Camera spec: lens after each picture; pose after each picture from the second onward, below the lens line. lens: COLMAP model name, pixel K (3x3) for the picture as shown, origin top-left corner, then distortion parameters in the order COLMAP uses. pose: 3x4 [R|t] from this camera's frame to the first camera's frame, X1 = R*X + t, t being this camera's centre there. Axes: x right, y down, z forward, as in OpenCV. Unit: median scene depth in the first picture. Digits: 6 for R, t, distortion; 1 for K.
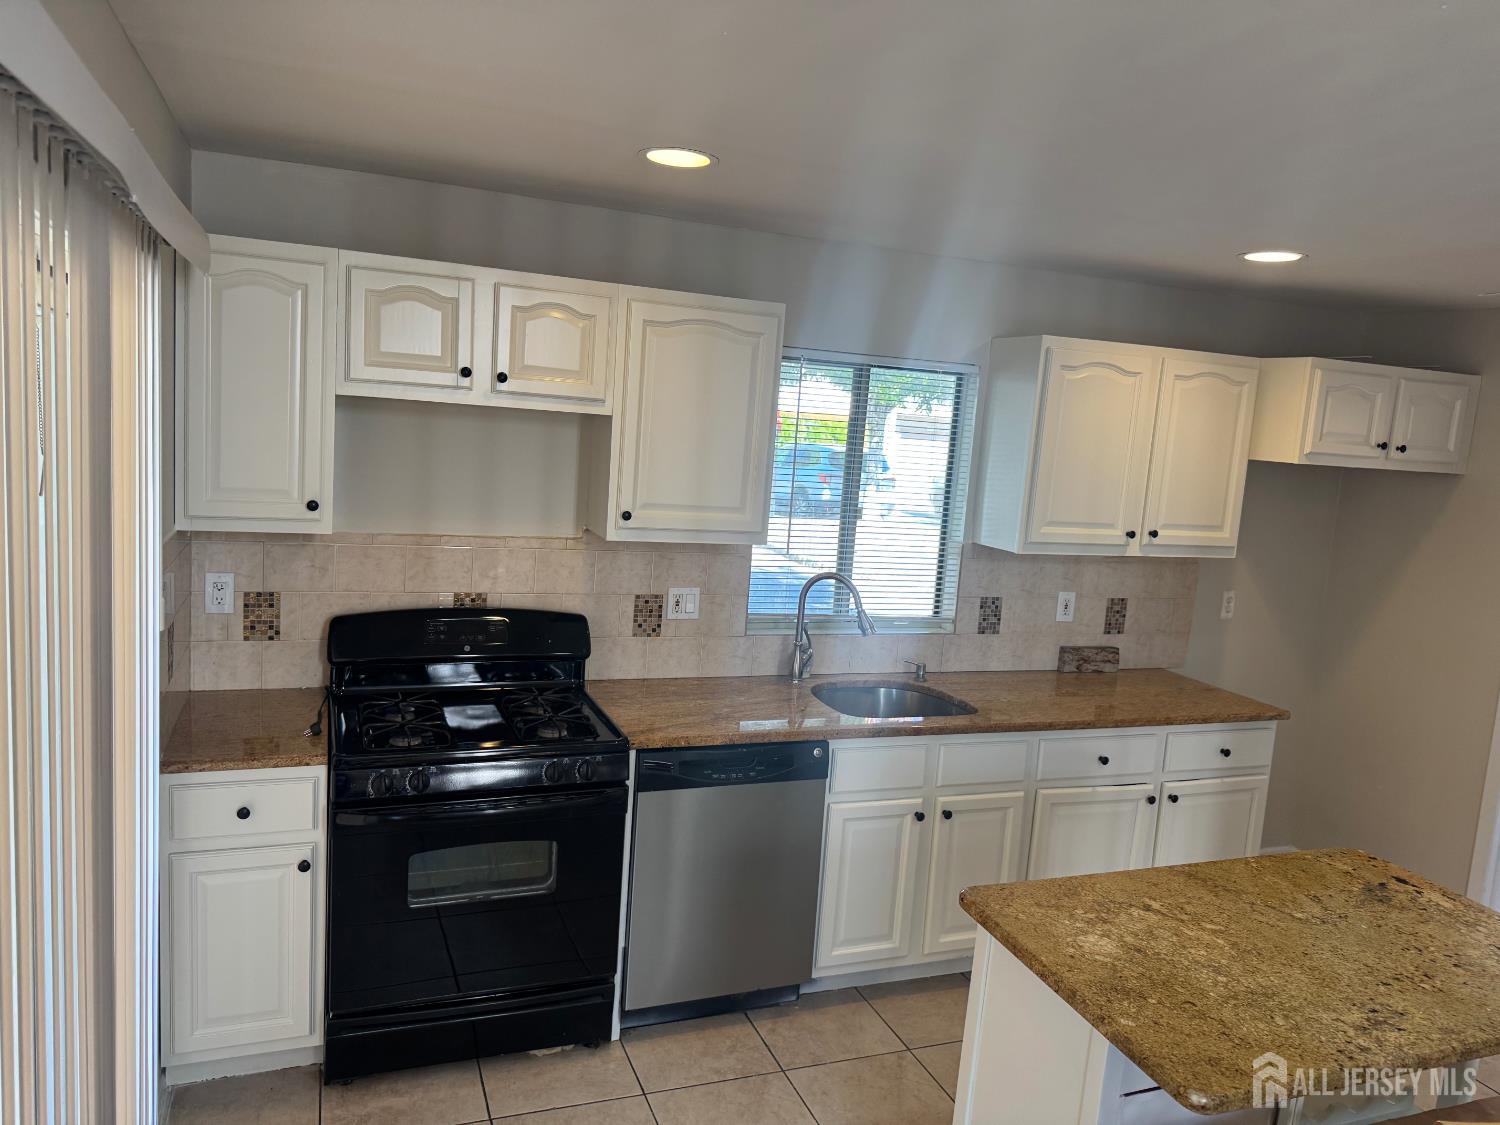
lens RADIAL K [[1048.5, 0, 733.9], [0, 1048.5, 557.8], [0, 0, 1]] dist [0.100583, -0.154154]
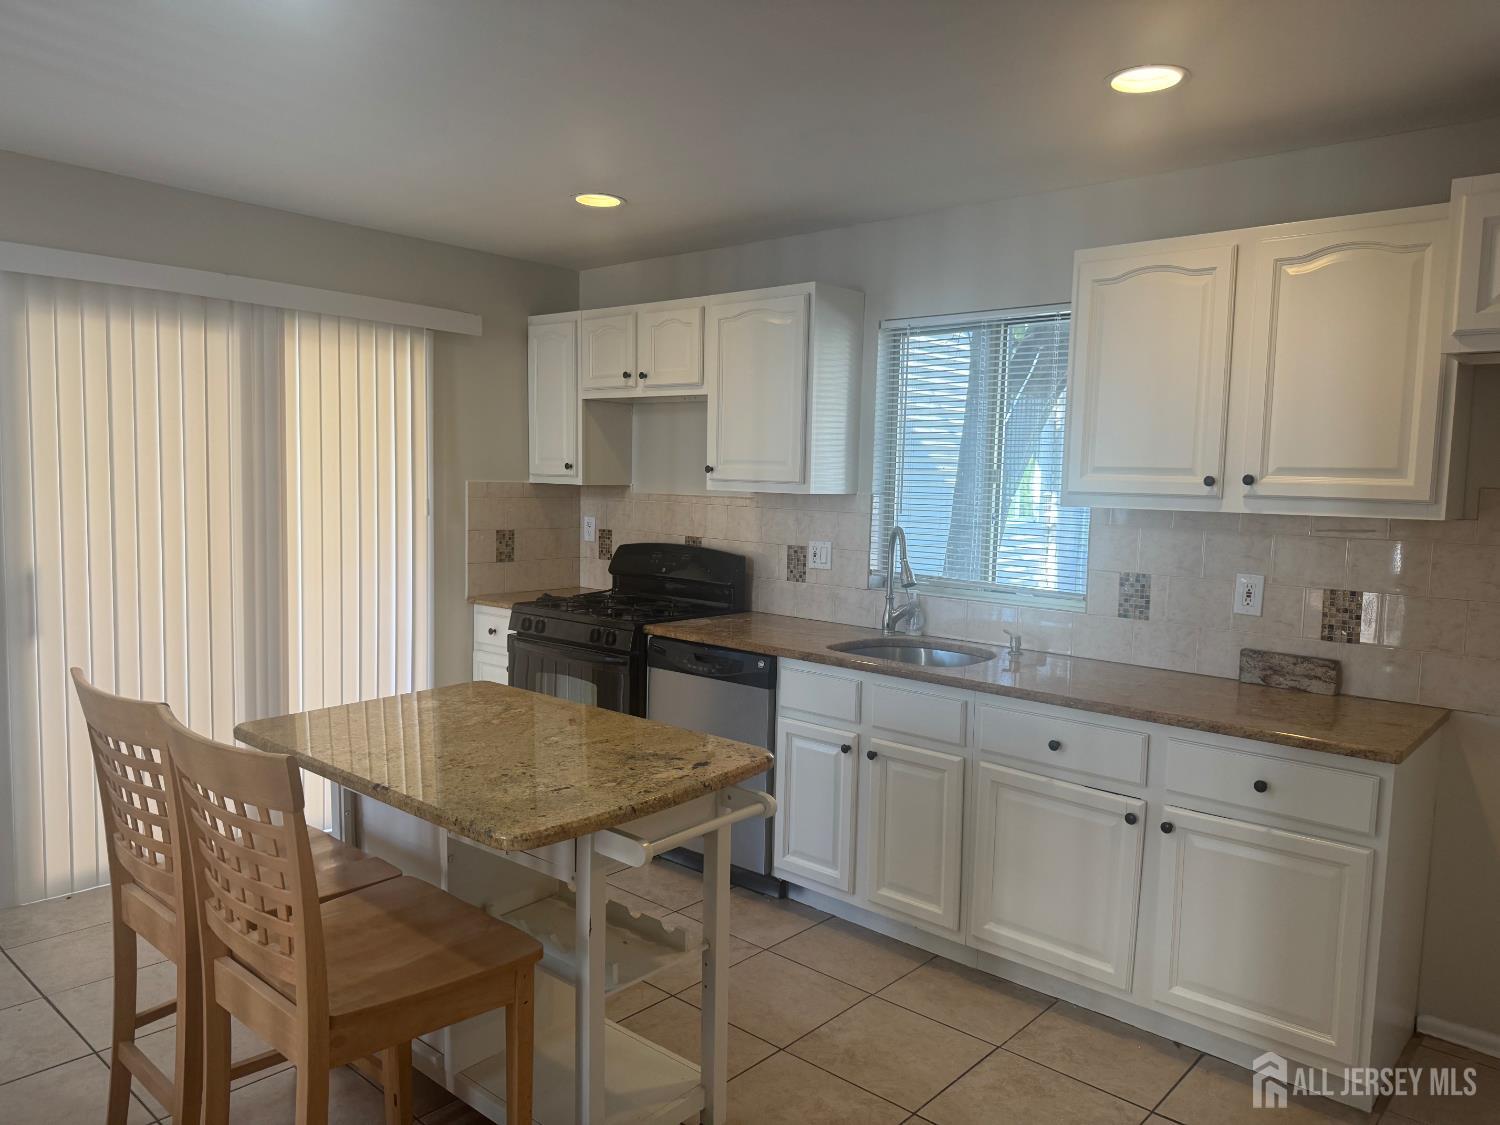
lens RADIAL K [[1039.4, 0, 750.0], [0, 1039.4, 562.5], [0, 0, 1]] dist [0.091880, -0.099066]
pose [[0.465364, 0.014283, -0.885004, 0.947800], [-0.109068, 0.993175, -0.041323, 0.108928], [0.878374, 0.115756, 0.463746, 0.398108]]
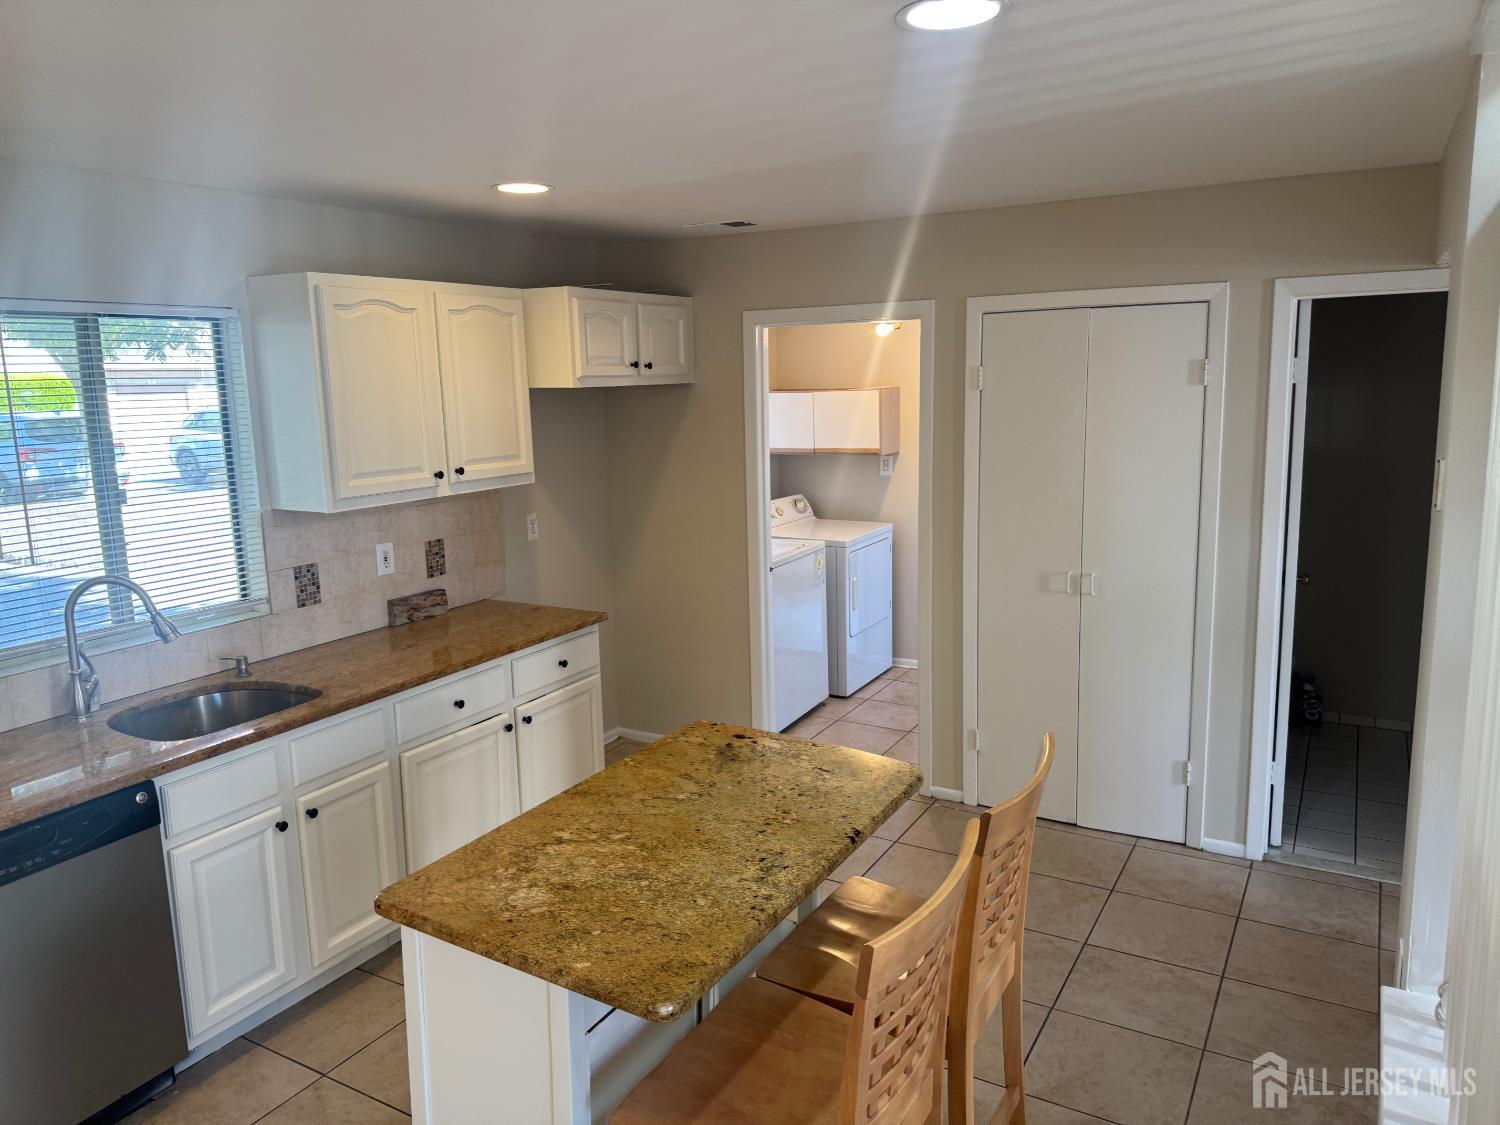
lens RADIAL K [[1048.5, 0, 733.9], [0, 1048.5, 557.8], [0, 0, 1]] dist [0.100583, -0.154154]
pose [[0.773647, -0.196700, 0.602312, -0.021645], [0.162354, 0.980397, 0.111636, -0.012189], [-0.612464, 0.011421, 0.790416, 0.059139]]
